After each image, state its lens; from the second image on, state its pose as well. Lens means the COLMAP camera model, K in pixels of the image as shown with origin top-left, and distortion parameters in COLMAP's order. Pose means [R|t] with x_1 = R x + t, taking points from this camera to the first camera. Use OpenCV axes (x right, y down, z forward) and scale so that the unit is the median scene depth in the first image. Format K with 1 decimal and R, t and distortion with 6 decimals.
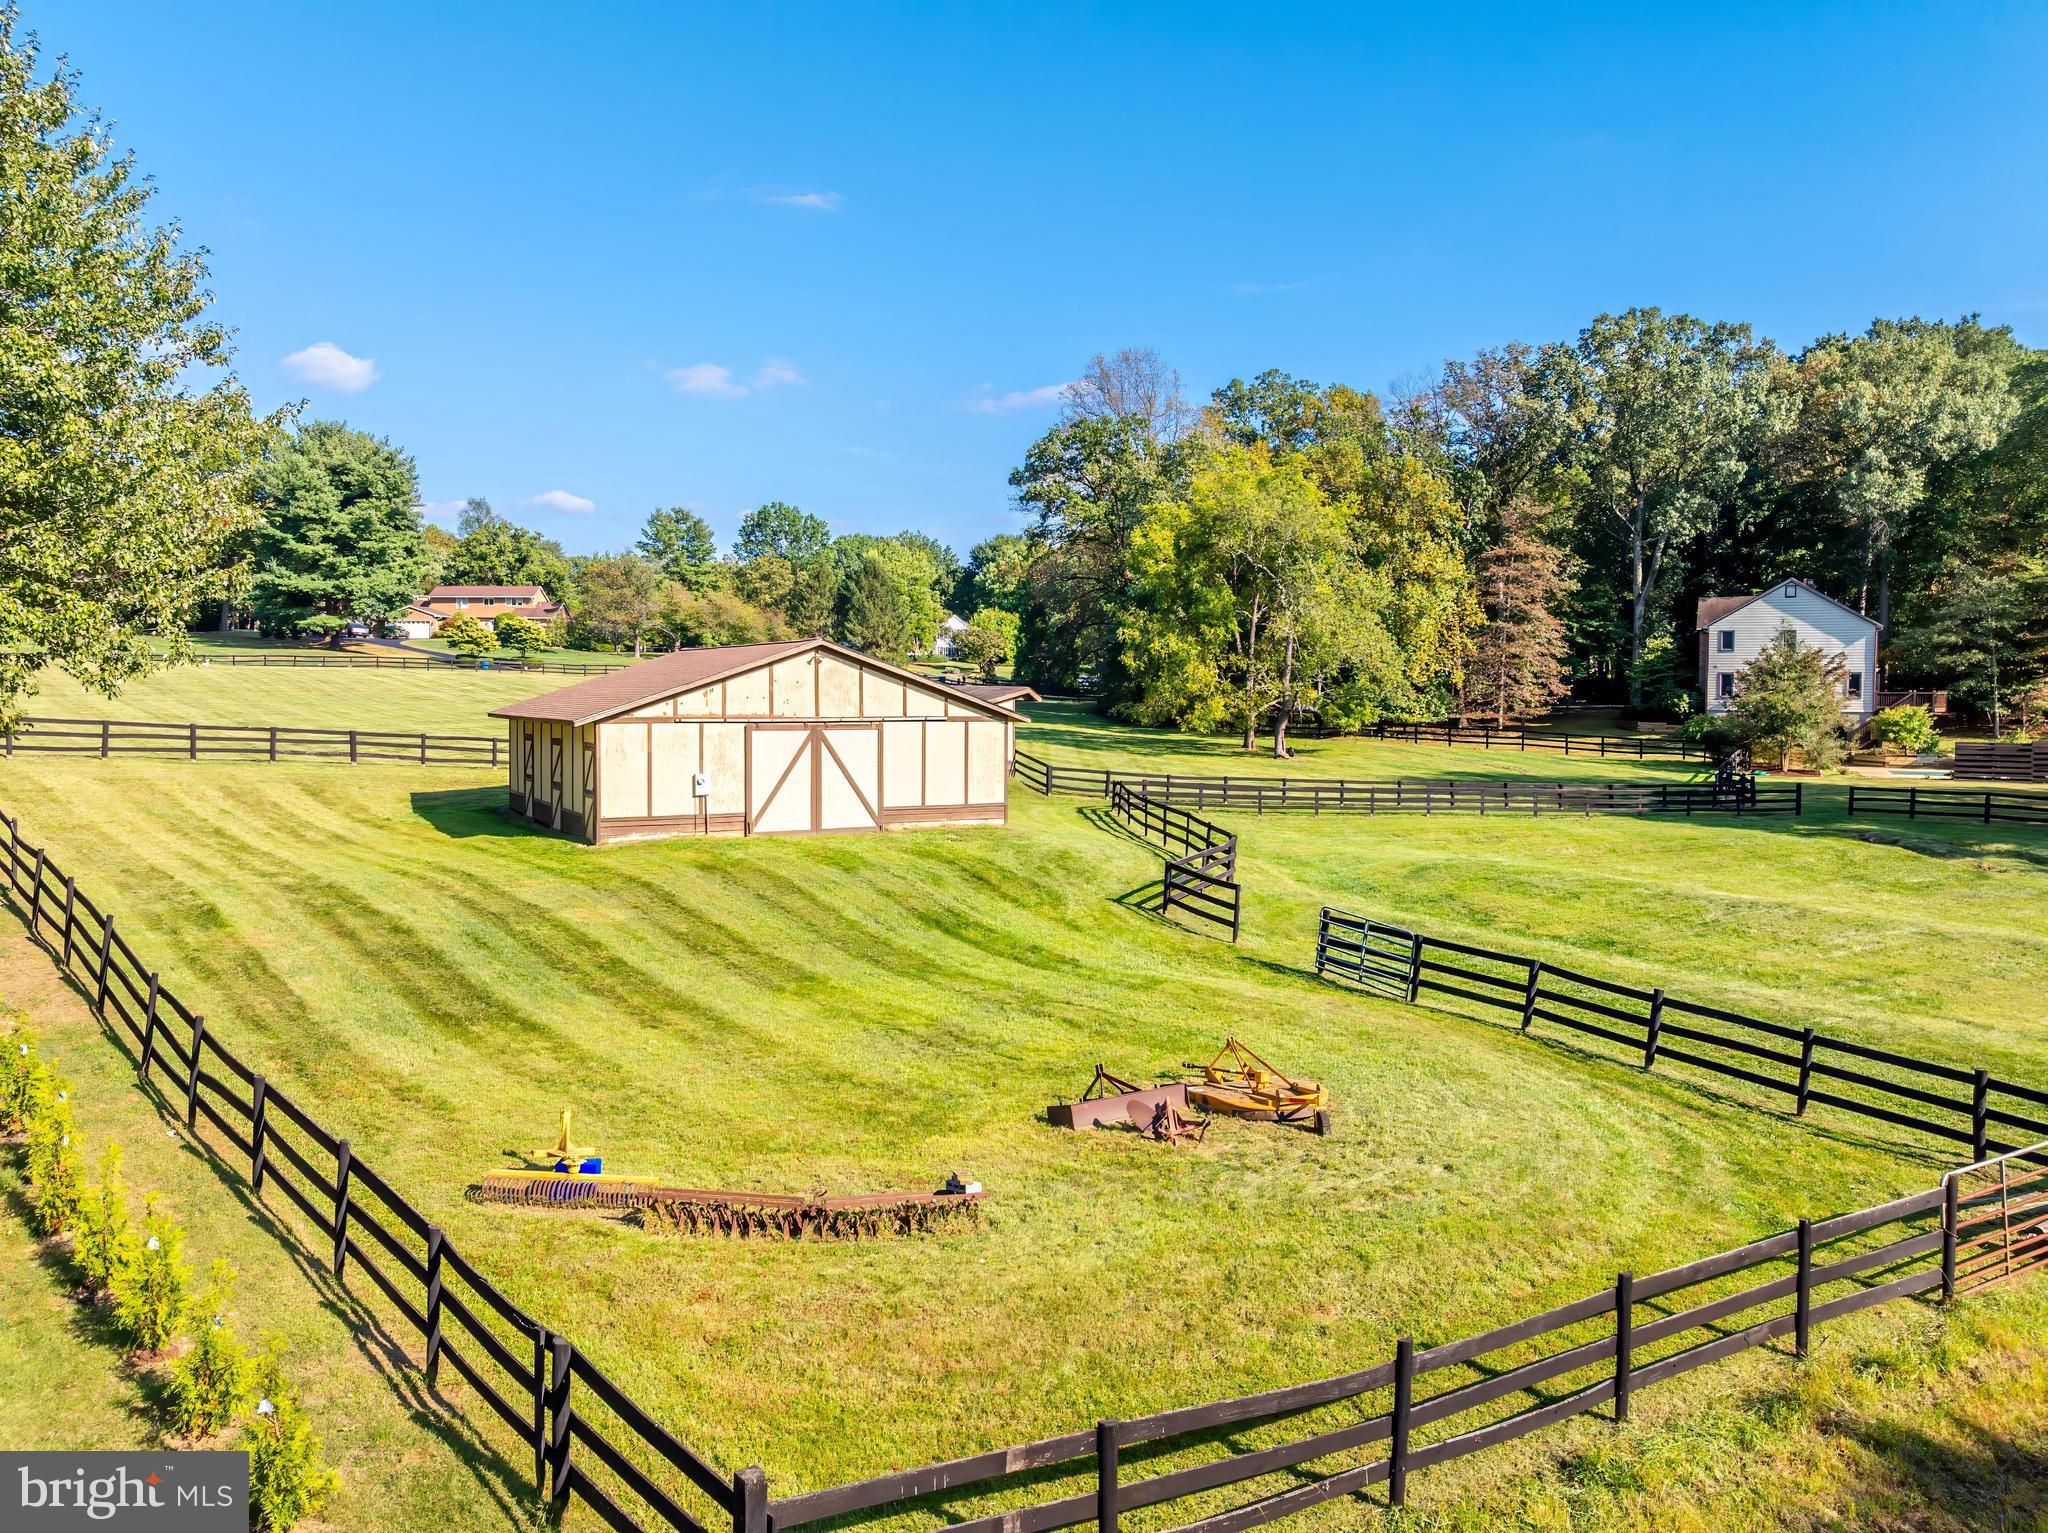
lens RADIAL K [[1445.0, 0, 1025.6], [0, 1445.0, 760.8], [0, 0, 1]] dist [-0.040900, 0.006141]
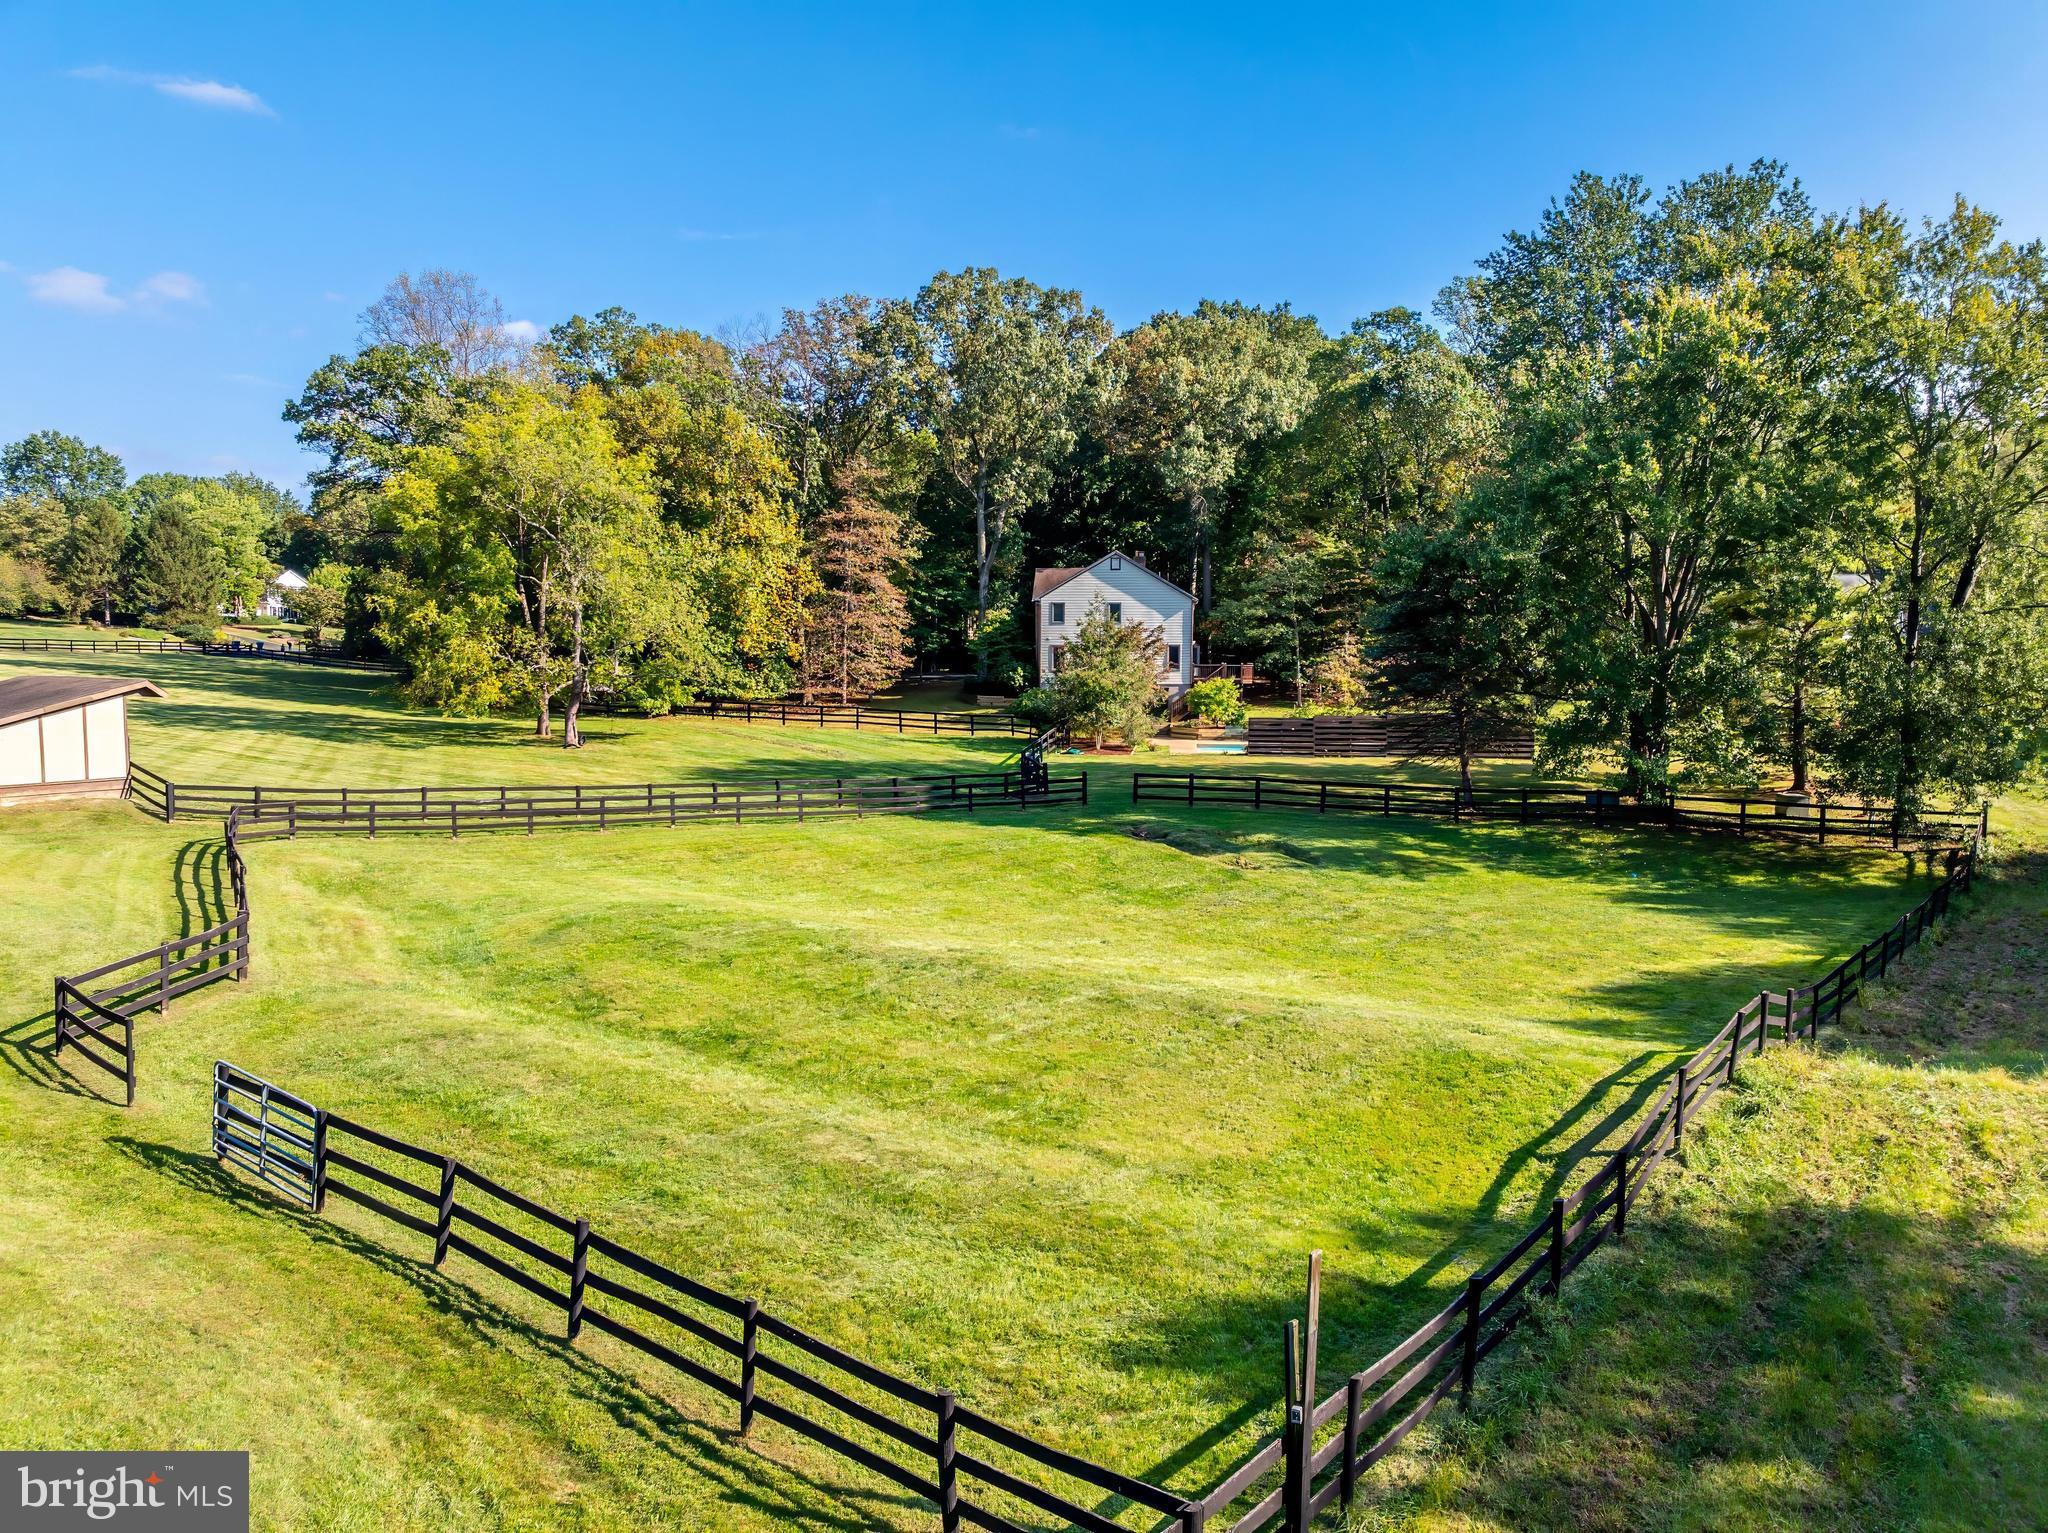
lens RADIAL K [[1445.0, 0, 1019.6], [0, 1445.0, 757.3], [0, 0, 1]] dist [-0.040900, 0.006141]
pose [[0.929146, -0.028842, 0.368585, 0.092124], [0.018946, 0.999357, 0.030441, -0.014468], [-0.369226, -0.021301, 0.929095, 0.079341]]
